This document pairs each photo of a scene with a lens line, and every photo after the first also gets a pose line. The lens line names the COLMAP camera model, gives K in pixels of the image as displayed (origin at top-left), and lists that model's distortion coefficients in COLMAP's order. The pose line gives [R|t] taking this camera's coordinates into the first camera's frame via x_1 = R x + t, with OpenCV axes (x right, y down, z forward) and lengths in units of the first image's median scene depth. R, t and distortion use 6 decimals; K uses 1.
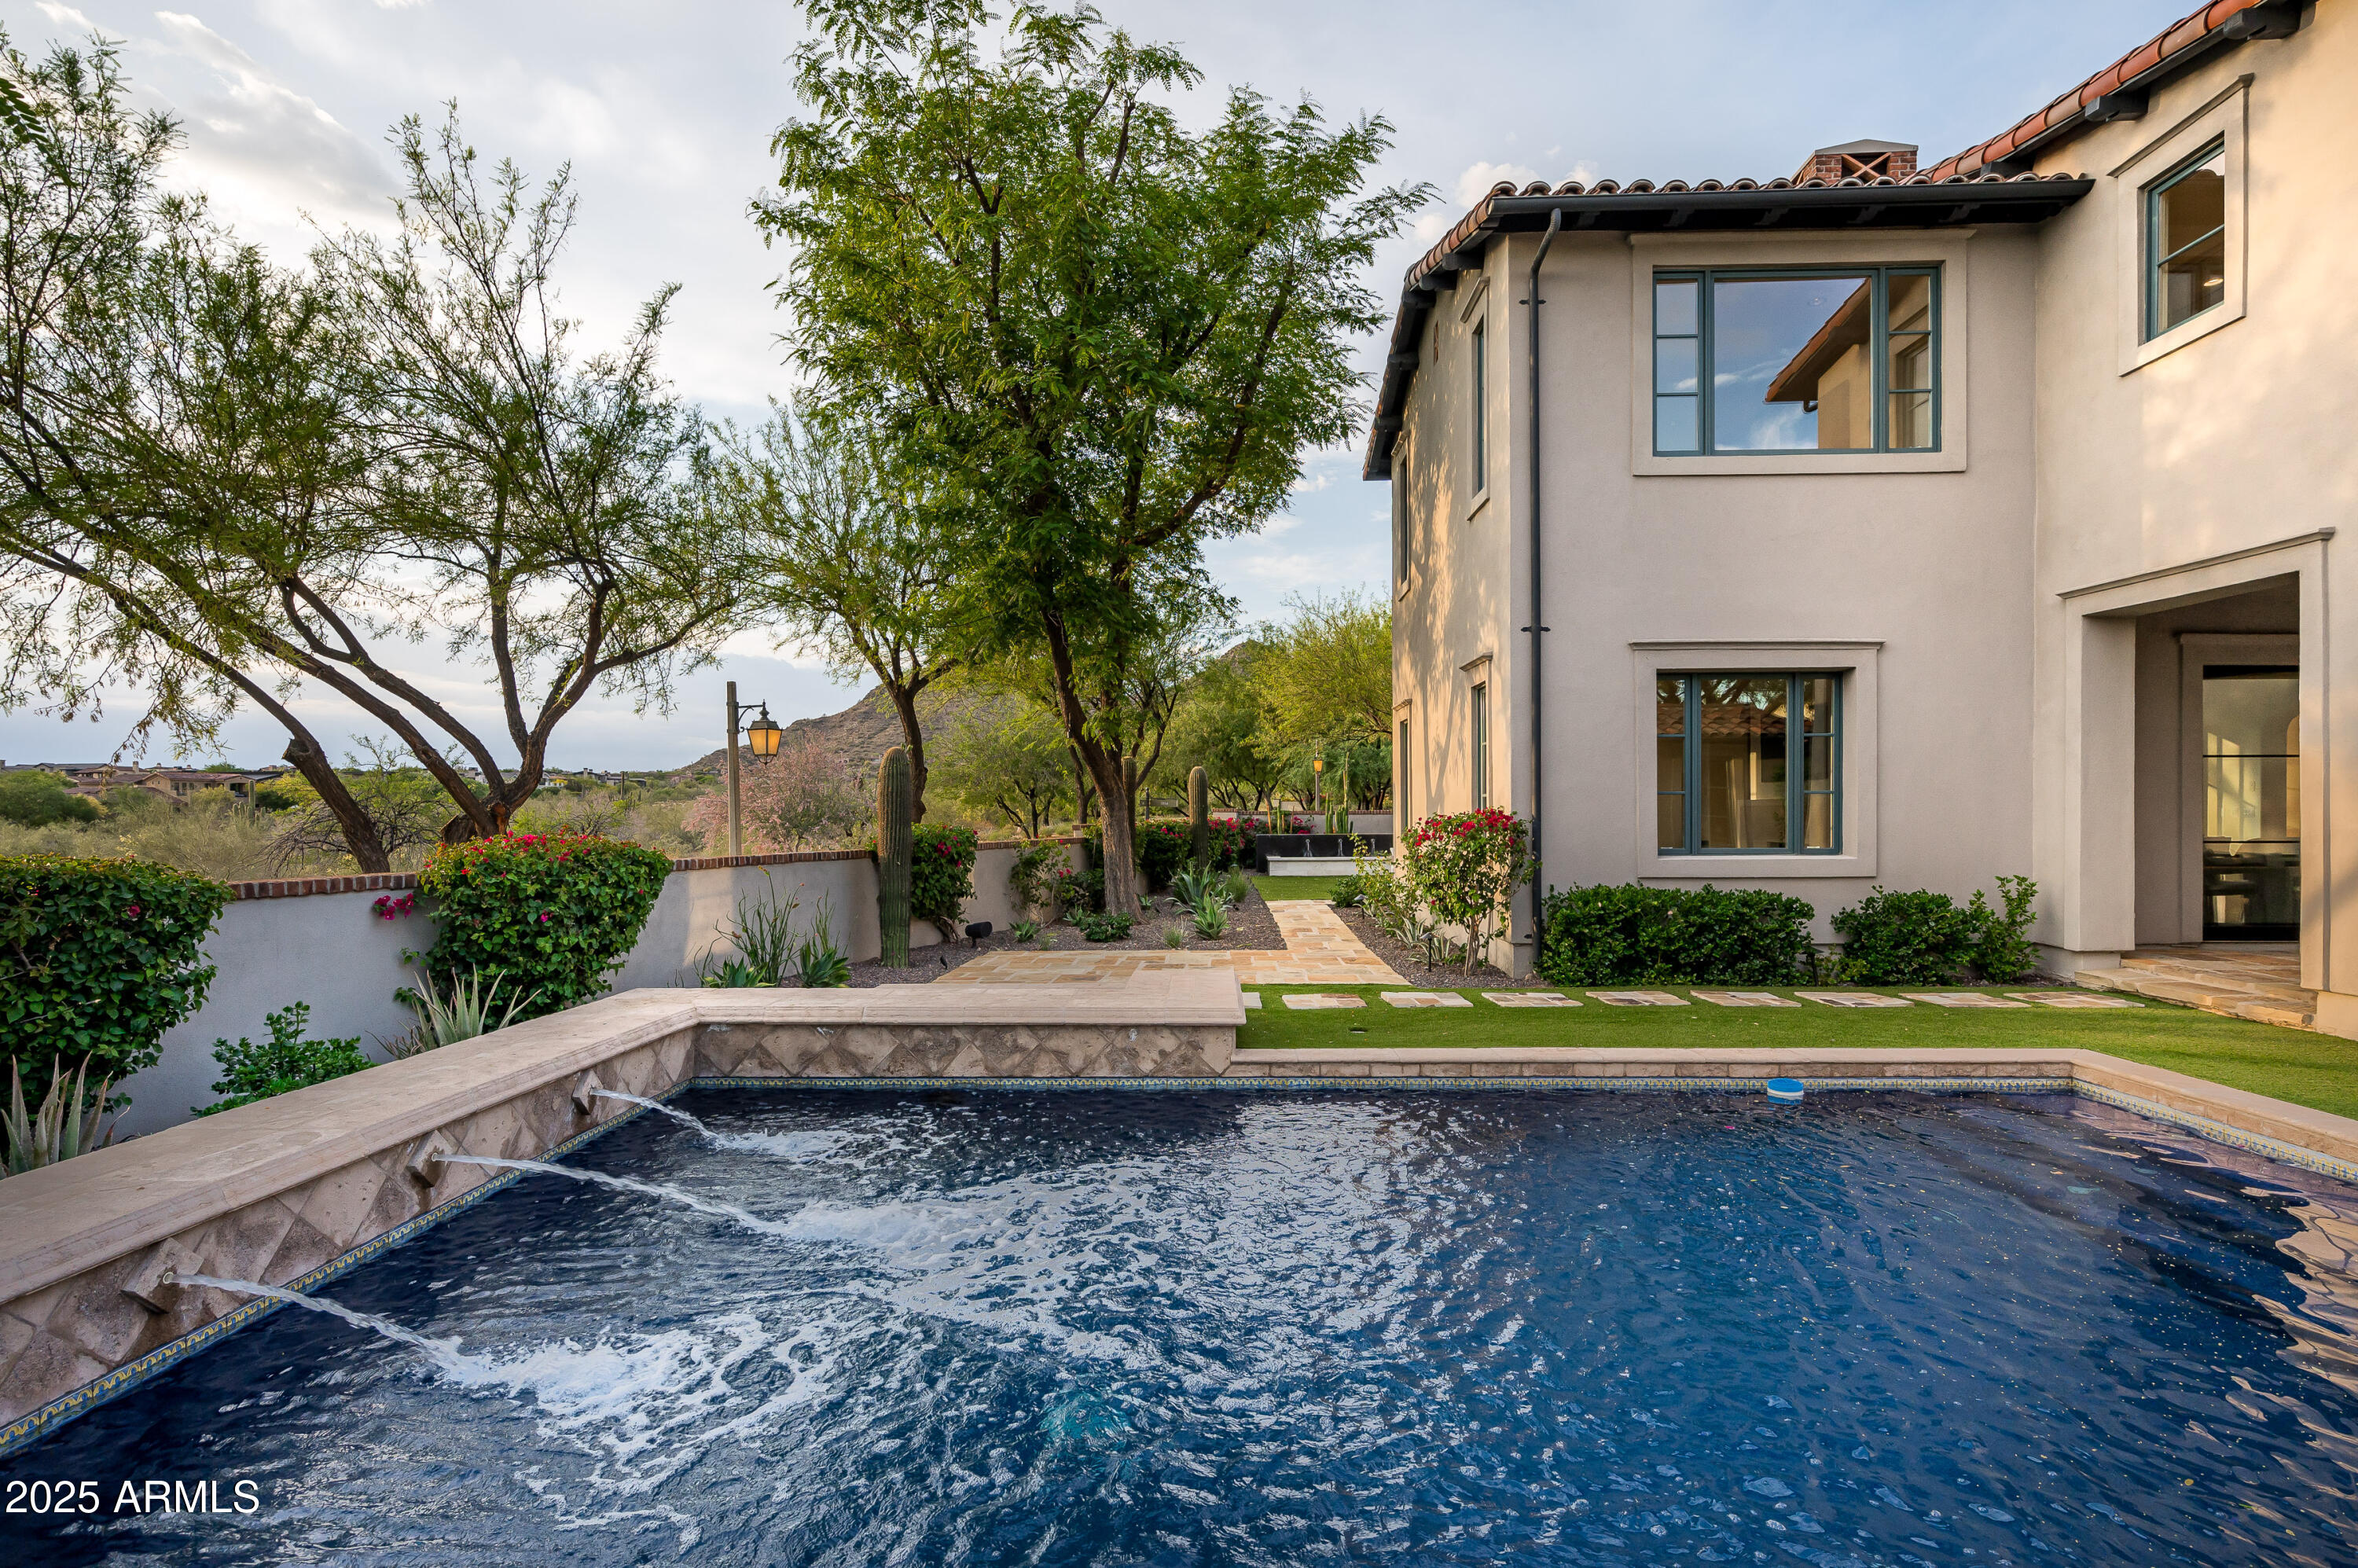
lens RADIAL K [[1142.0, 0, 1180.4], [0, 1142.0, 794.9], [0, 0, 1]] dist [0.005146, -0.001635]
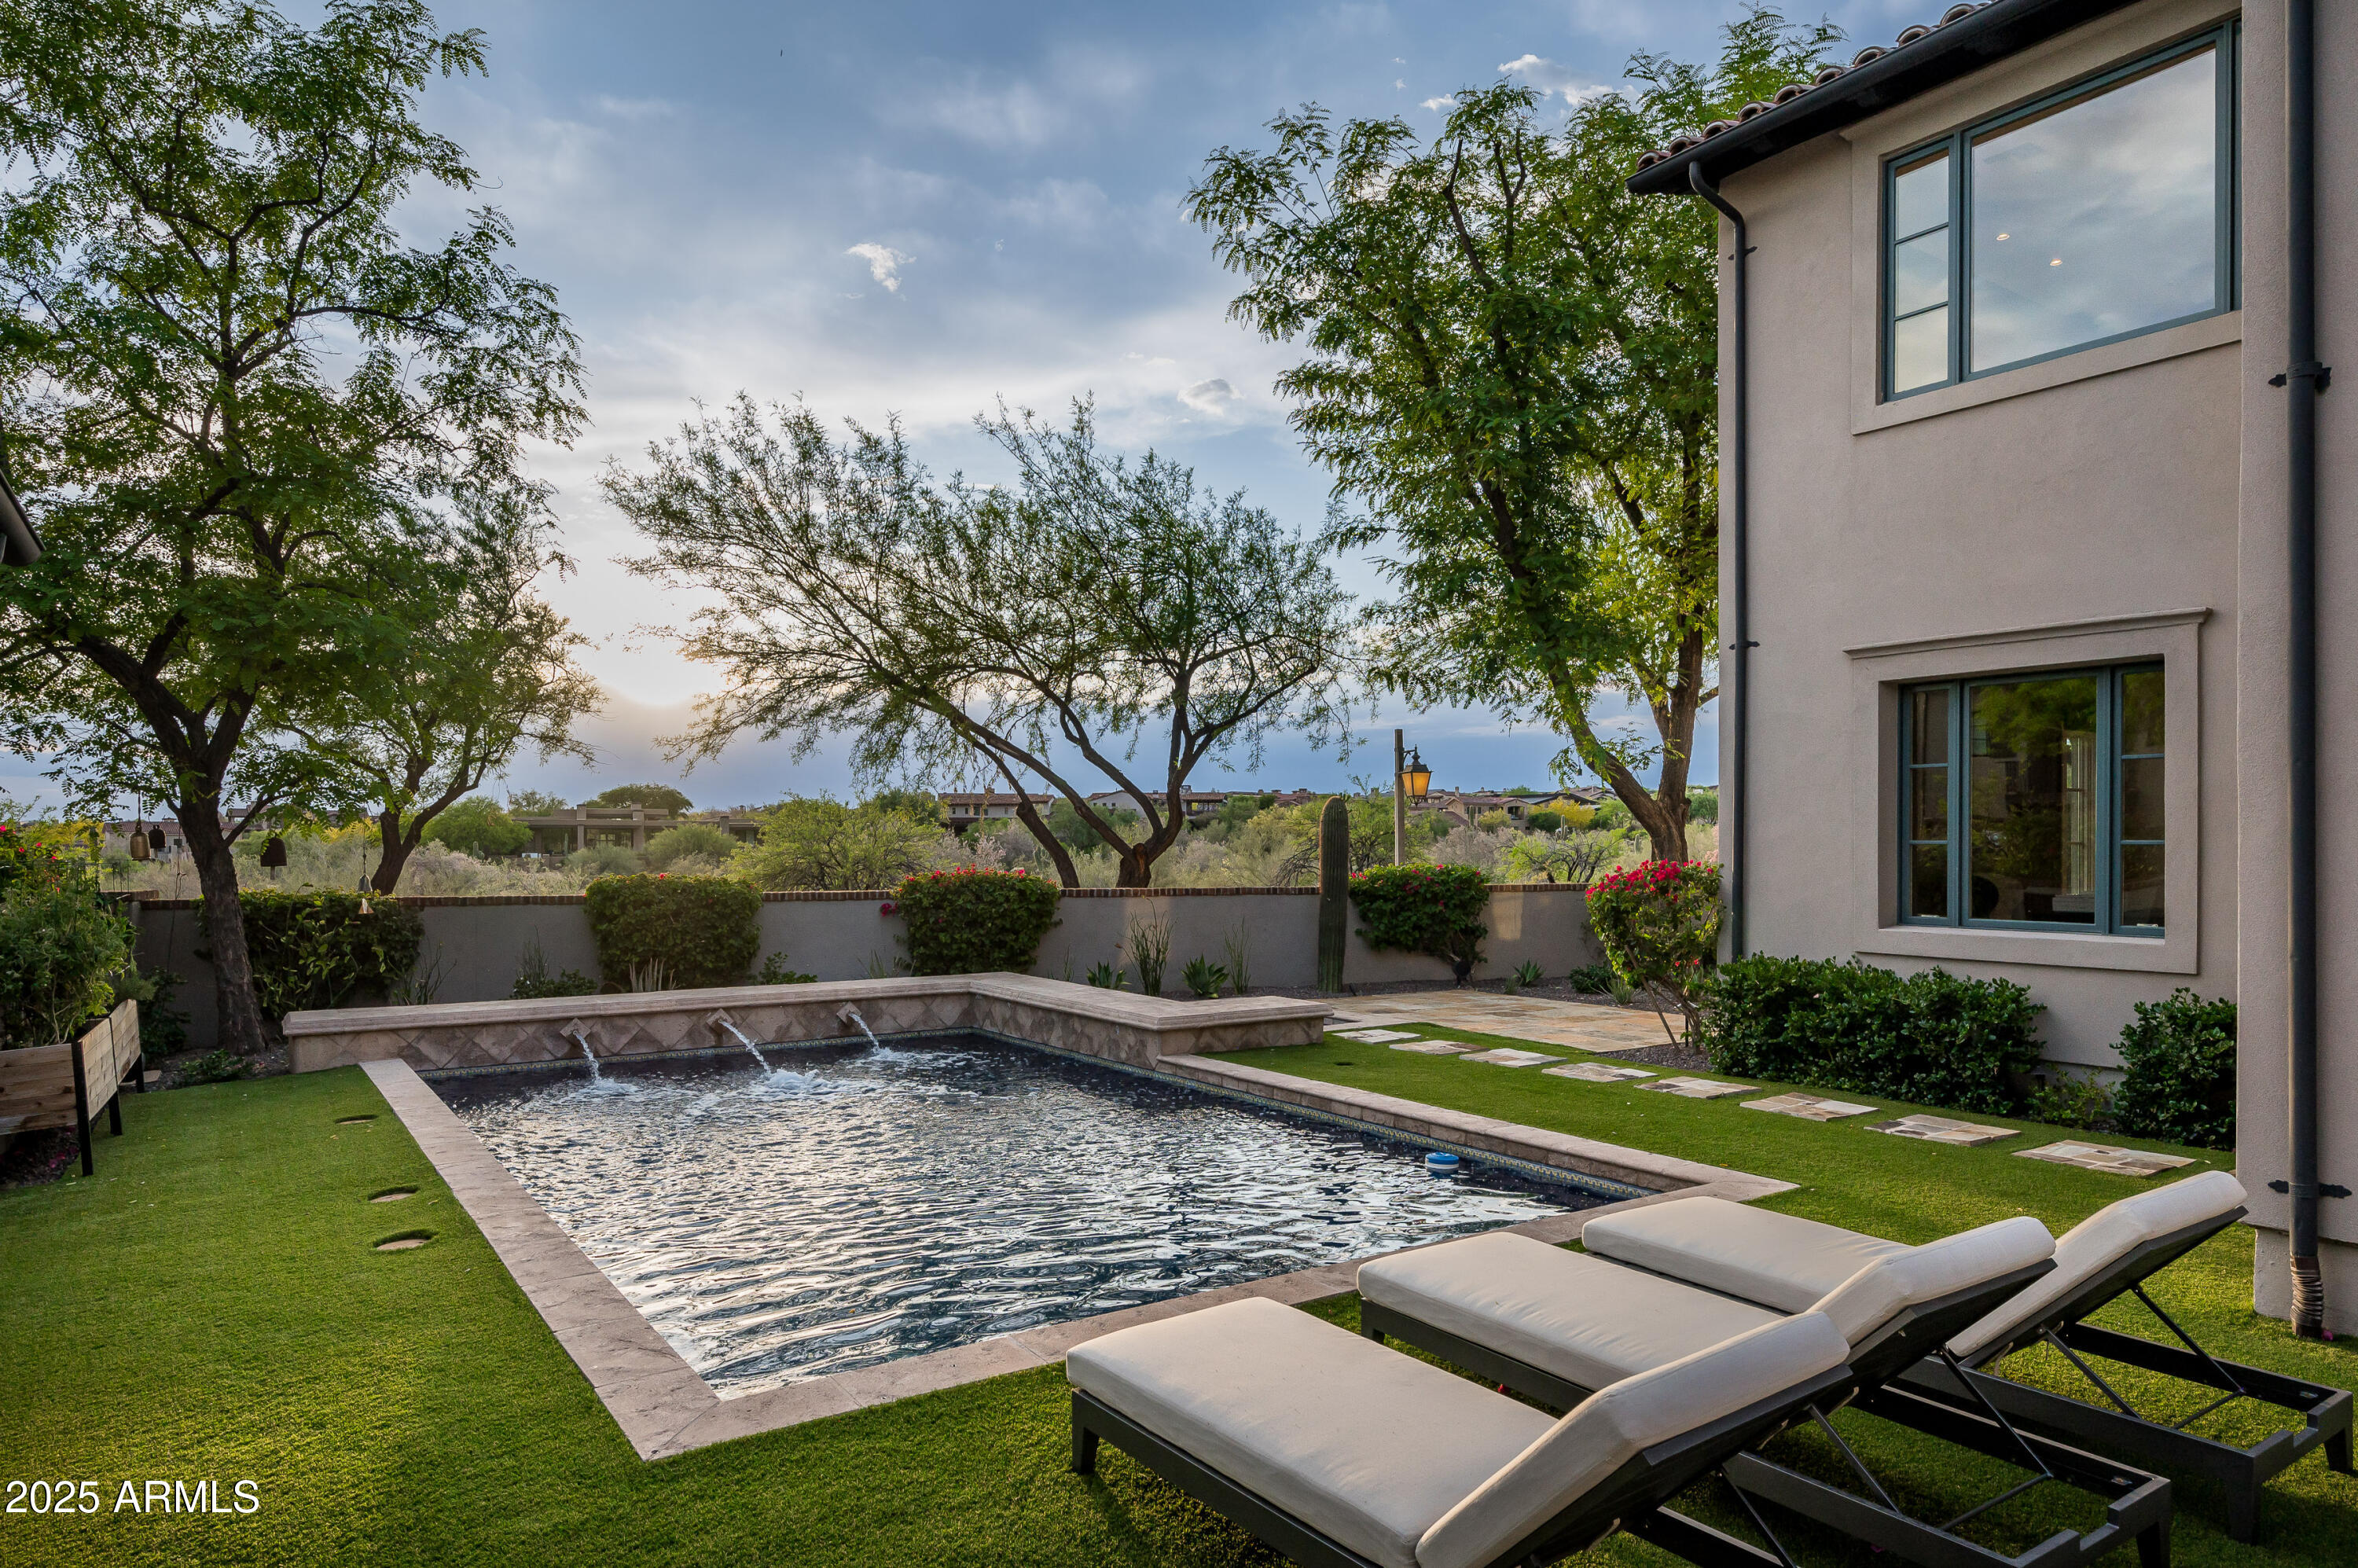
lens RADIAL K [[1424.1, 0, 1173.6], [0, 1424.1, 792.5], [0, 0, 1]] dist [-0.000177, -0.001092]
pose [[0.589393, -0.021964, -0.807548, 0.911621], [0.010098, 0.999753, -0.019822, -0.021881], [0.807784, 0.003529, 0.589469, 0.055641]]
